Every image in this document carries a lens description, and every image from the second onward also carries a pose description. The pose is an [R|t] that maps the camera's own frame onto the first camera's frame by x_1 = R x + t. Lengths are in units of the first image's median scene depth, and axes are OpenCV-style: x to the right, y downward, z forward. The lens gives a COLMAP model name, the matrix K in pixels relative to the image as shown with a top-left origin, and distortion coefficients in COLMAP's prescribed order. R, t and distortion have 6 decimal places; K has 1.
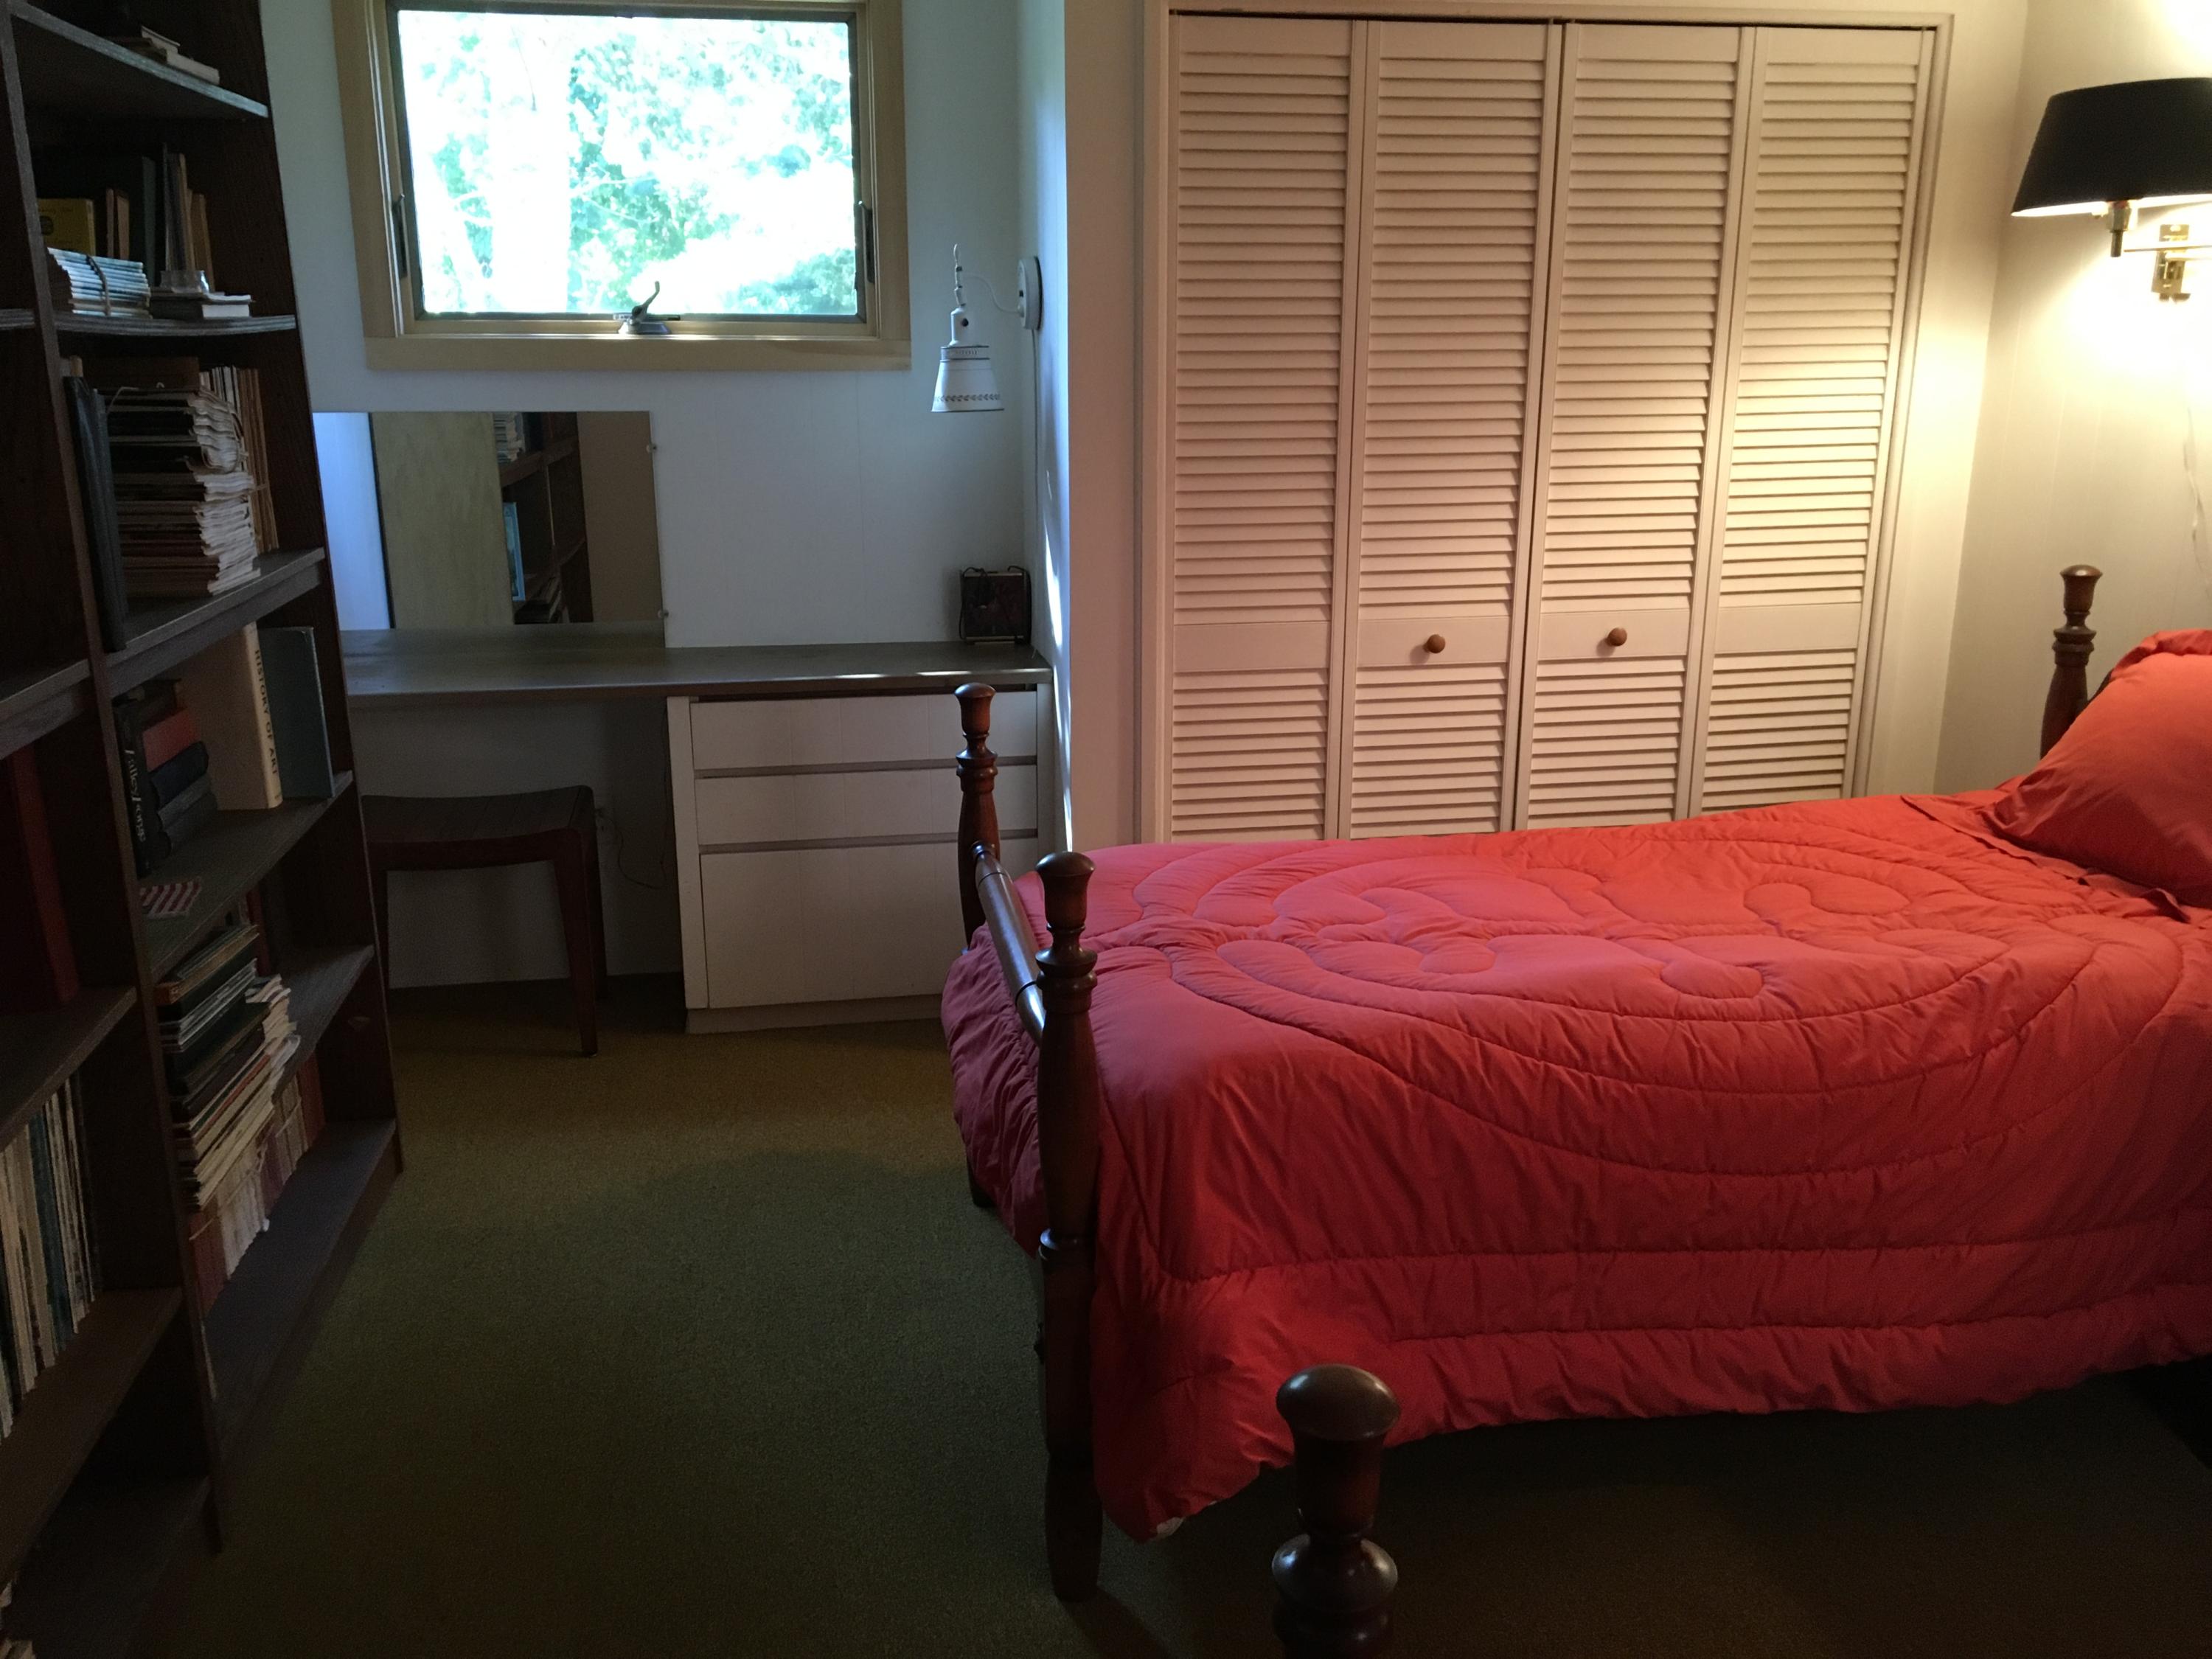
lens RADIAL K [[1822.3, 0, 1106.0], [0, 1822.3, 829.5], [0, 0, 1]] dist [0.143494, -0.334891]
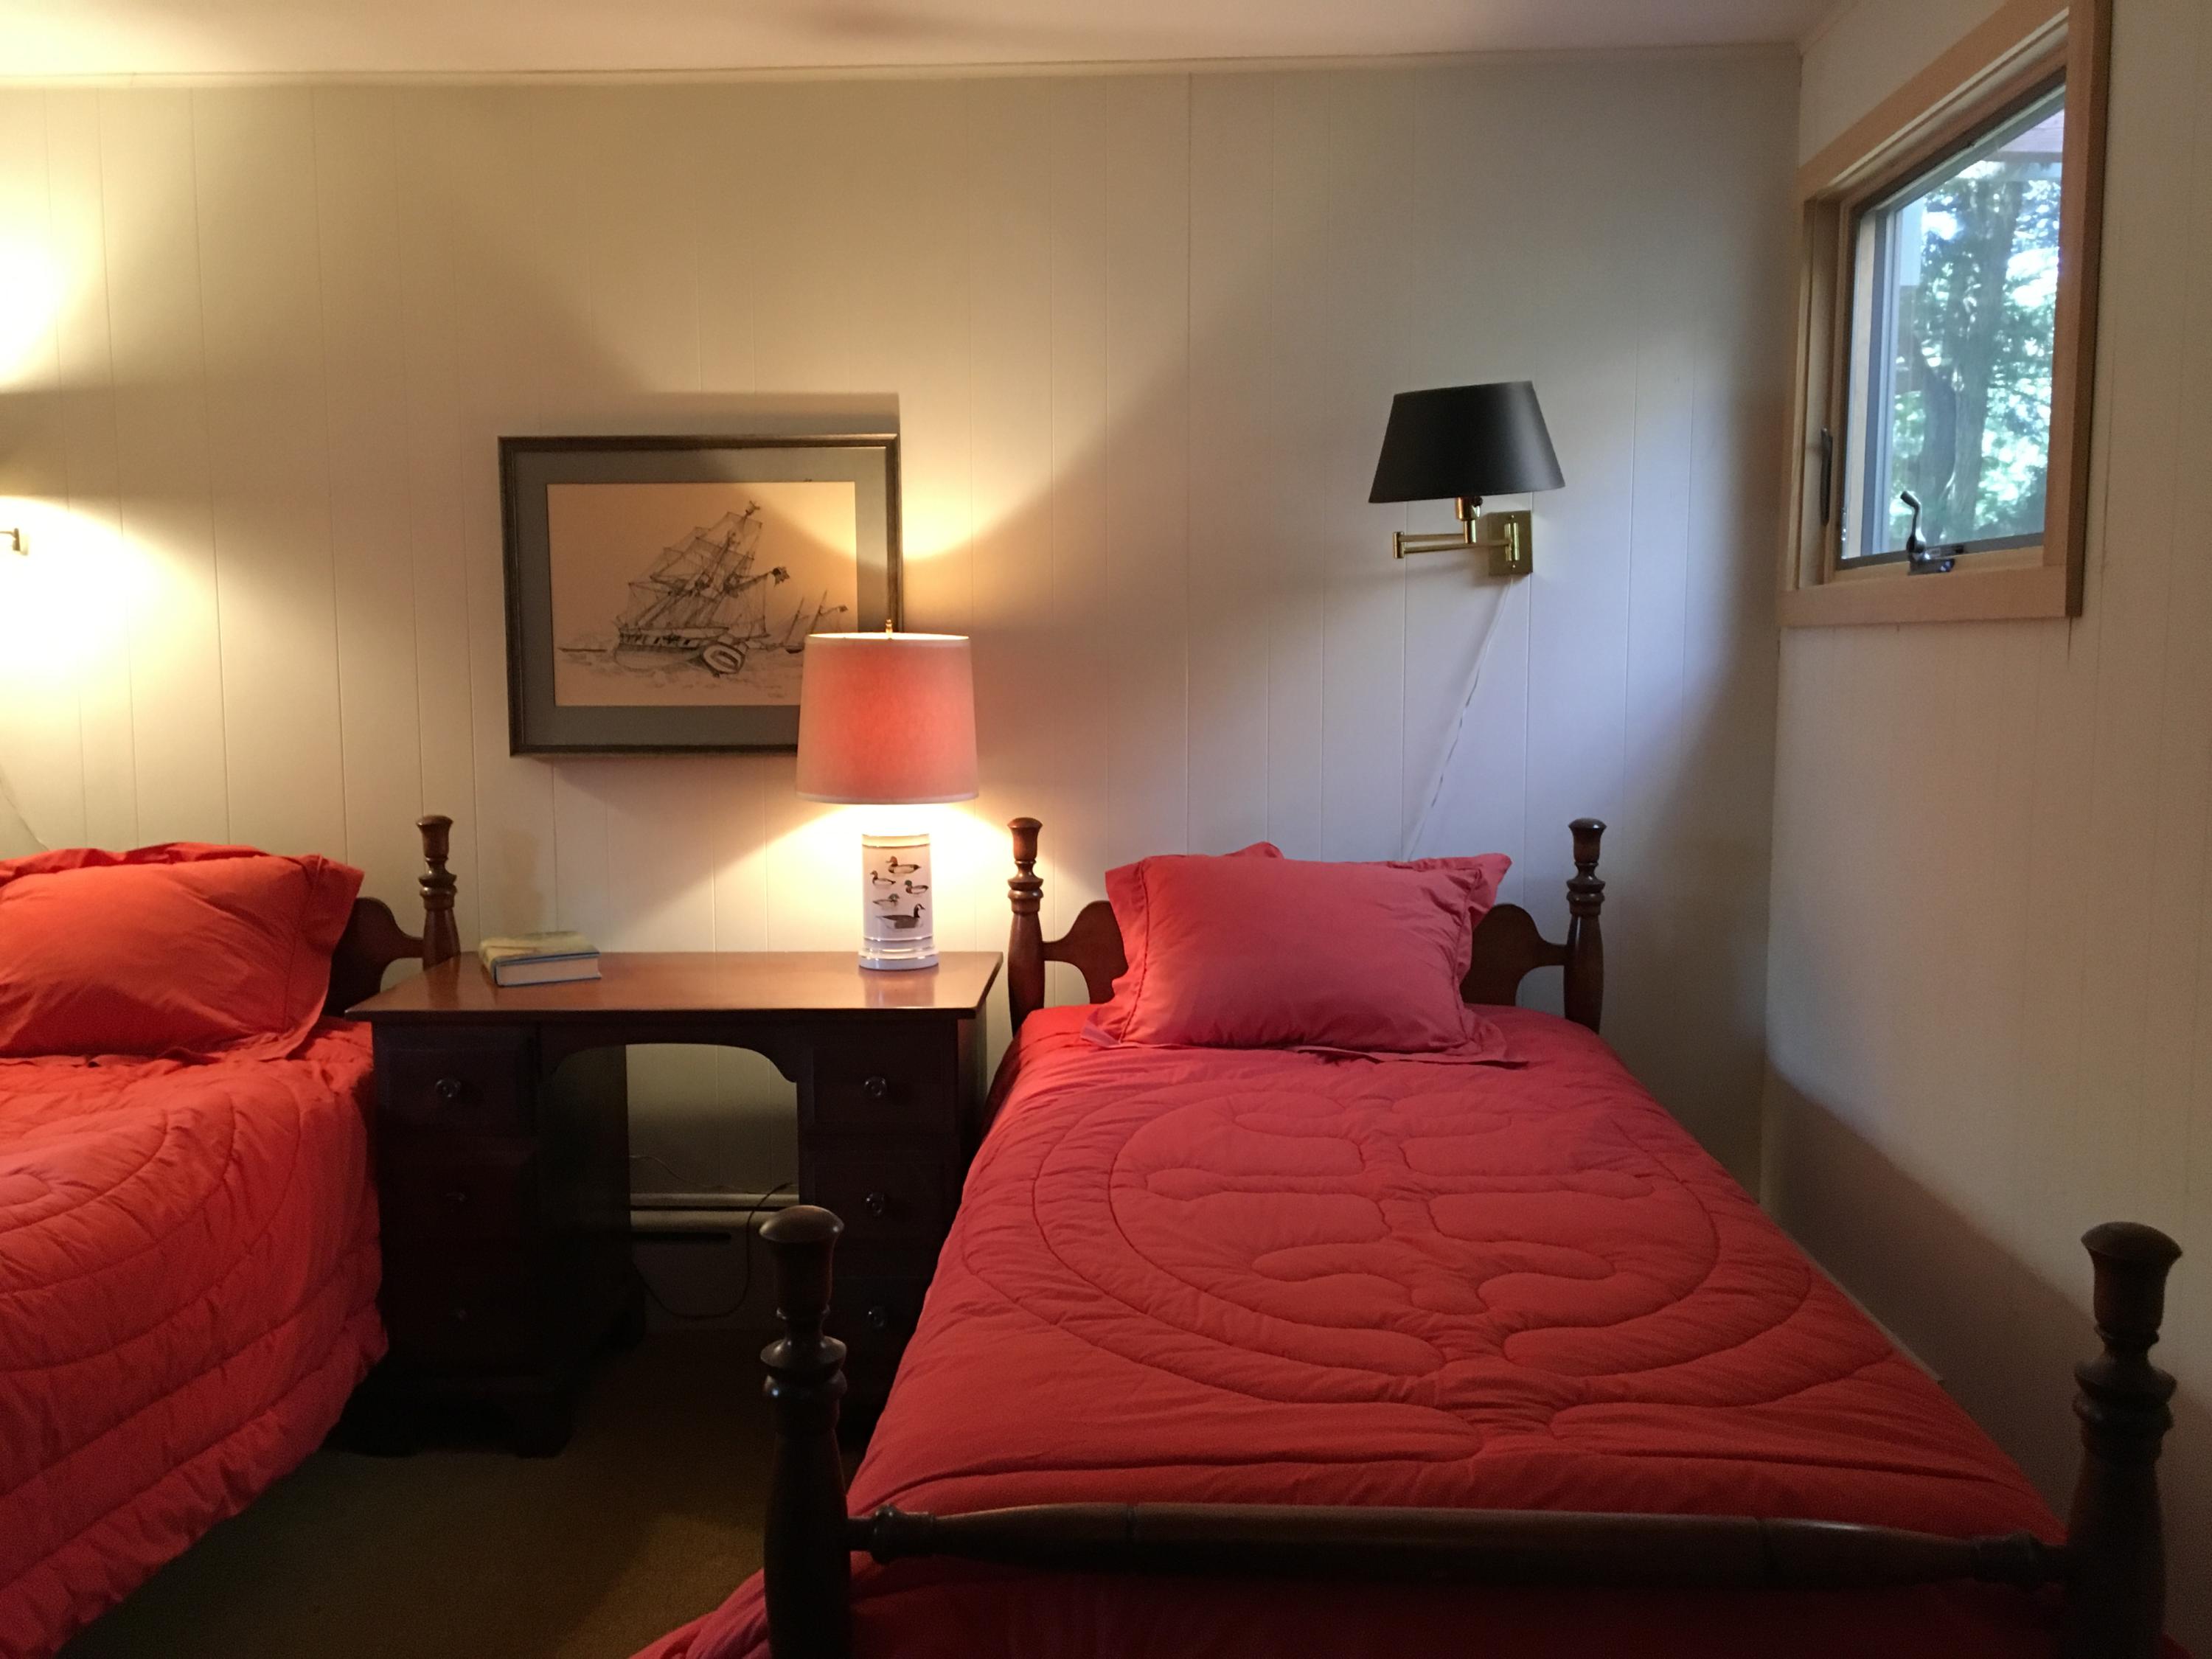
lens RADIAL K [[1844.8, 0, 1106.0], [0, 1844.8, 829.5], [0, 0, 1]] dist [0.007931, -0.000821]
pose [[0.212087, -0.099844, 0.972137, -0.532649], [0.258409, 0.965089, 0.042744, 0.000918], [-0.942467, 0.242144, 0.230484, 0.138186]]
